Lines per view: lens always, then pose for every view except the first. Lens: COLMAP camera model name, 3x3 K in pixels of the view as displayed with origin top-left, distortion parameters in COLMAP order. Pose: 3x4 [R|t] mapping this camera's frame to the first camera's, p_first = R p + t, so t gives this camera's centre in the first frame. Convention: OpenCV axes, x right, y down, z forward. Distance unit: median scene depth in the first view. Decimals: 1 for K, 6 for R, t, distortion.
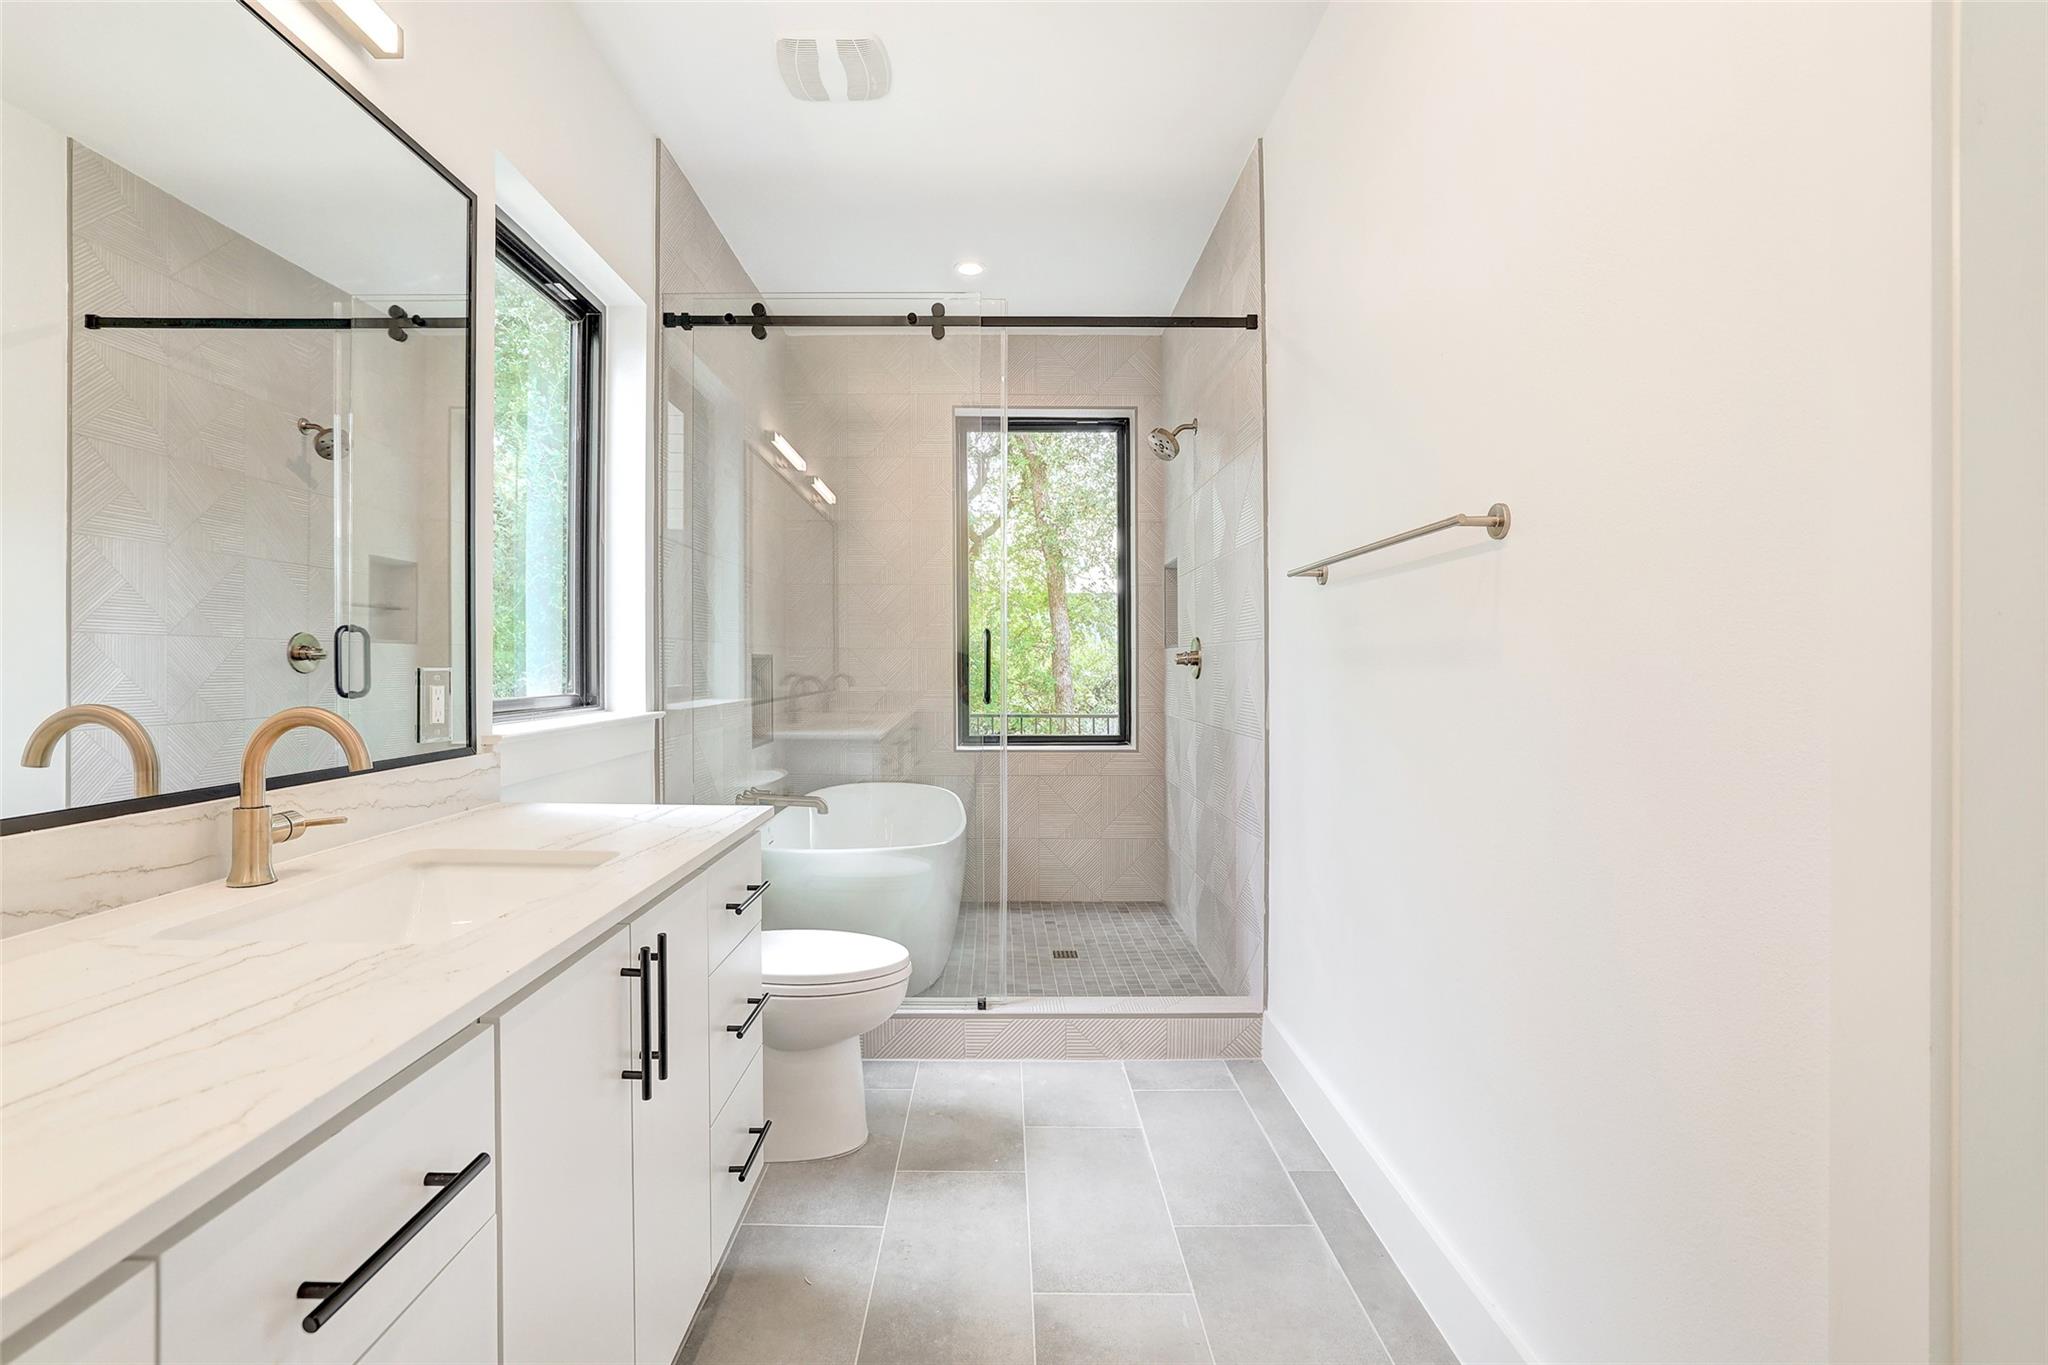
lens RADIAL K [[889.7, 0, 1028.2], [0, 889.7, 678.5], [0, 0, 1]] dist [-0.031259, 0.006010]
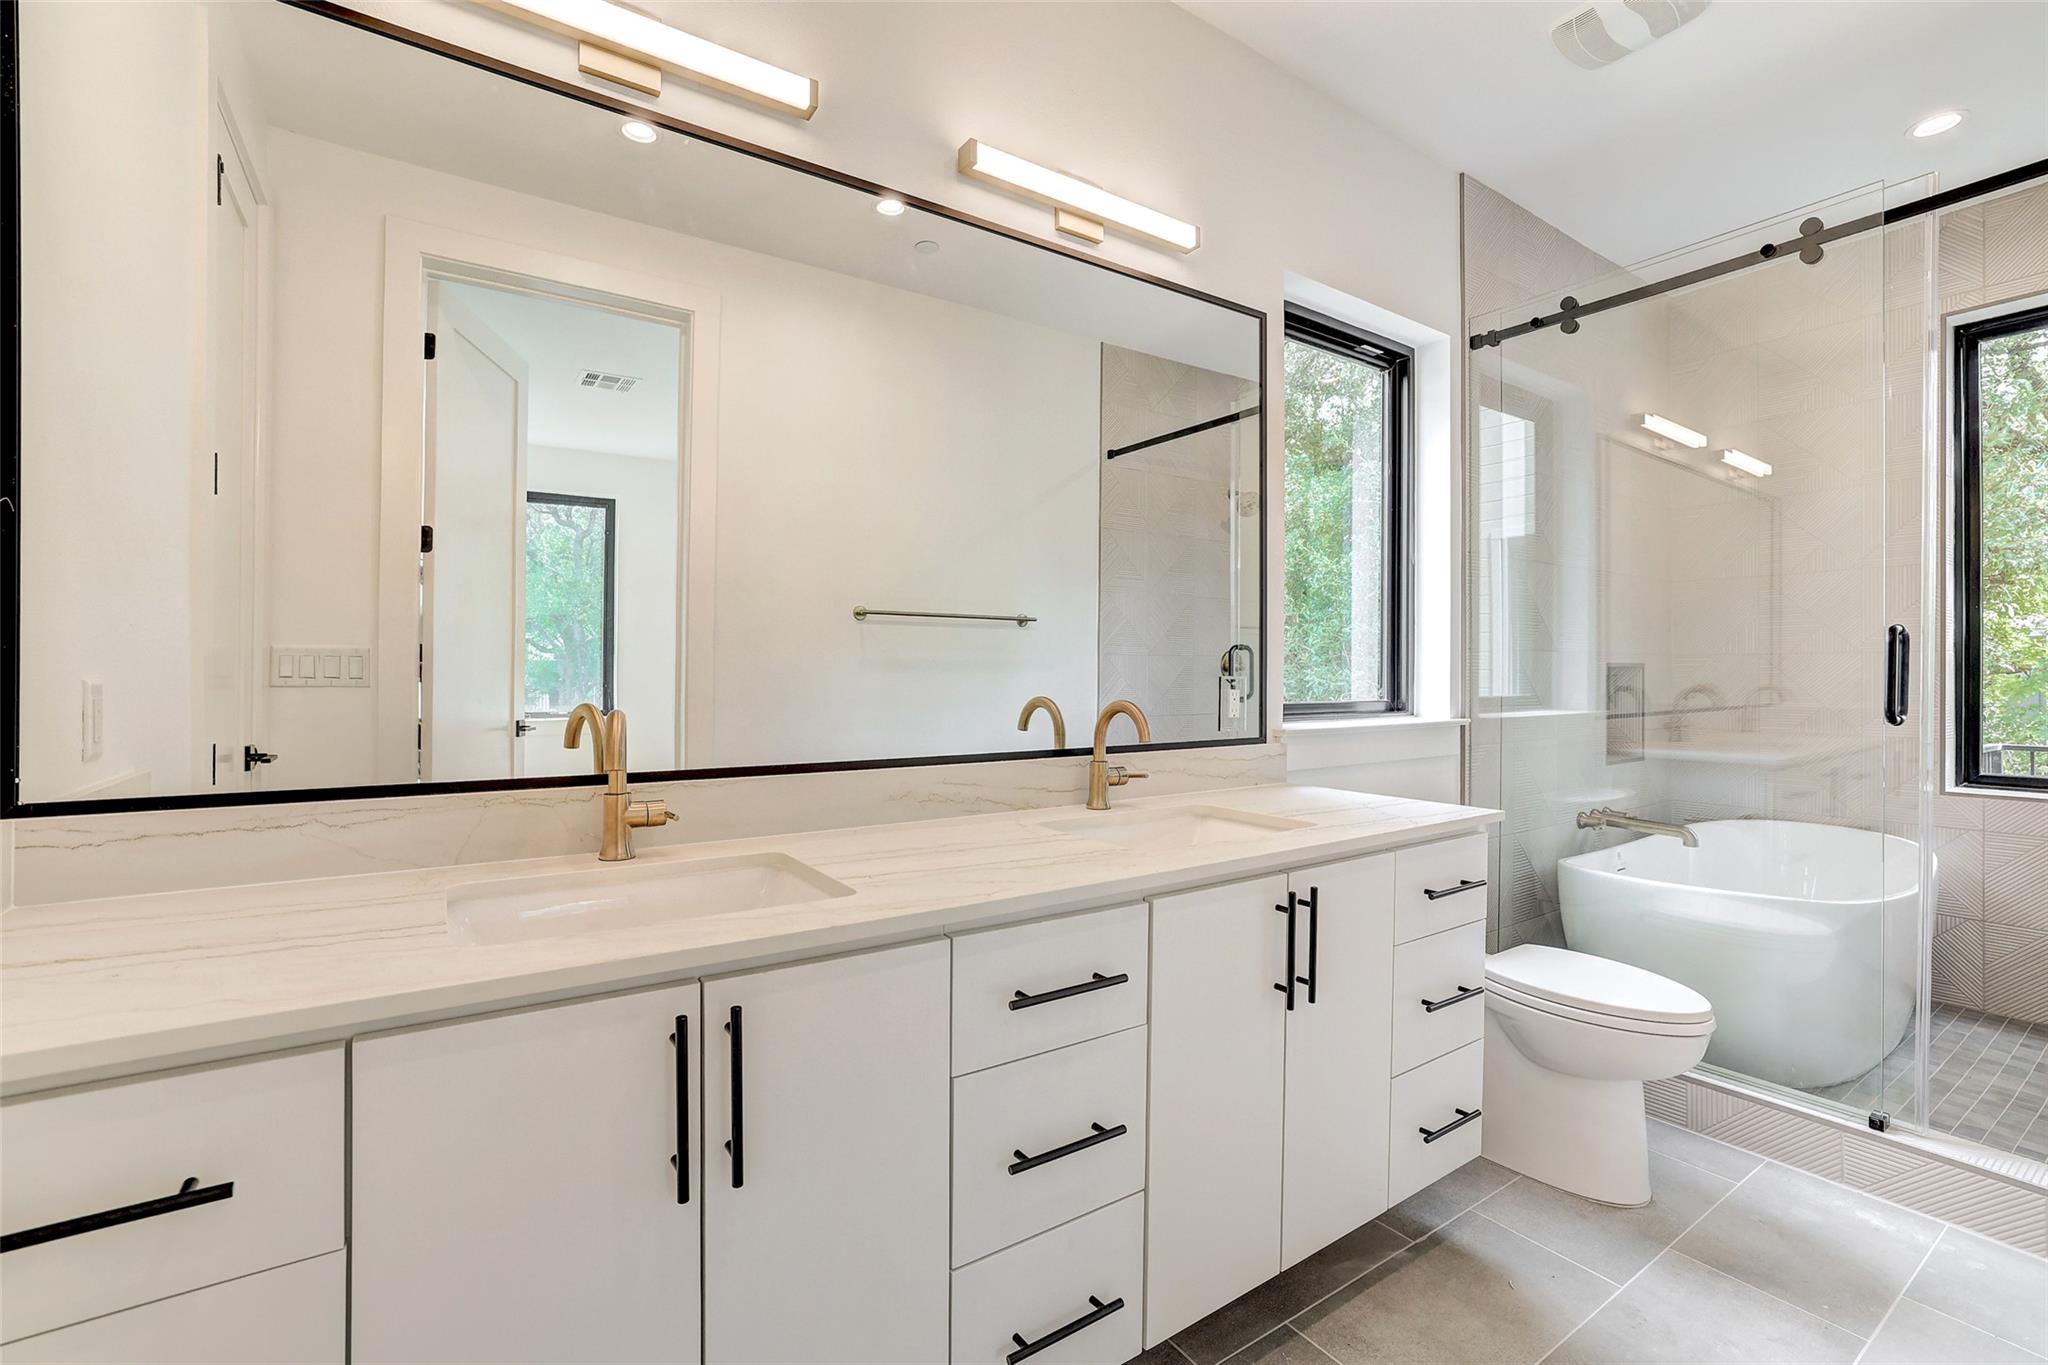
lens RADIAL K [[889.7, 0, 1014.7], [0, 889.7, 685.6], [0, 0, 1]] dist [-0.031259, 0.006010]
pose [[0.550890, 0.007721, -0.834542, 0.165835], [-0.010755, 0.999940, 0.002152, 0.001497], [0.834509, 0.007790, 0.550940, -0.021849]]
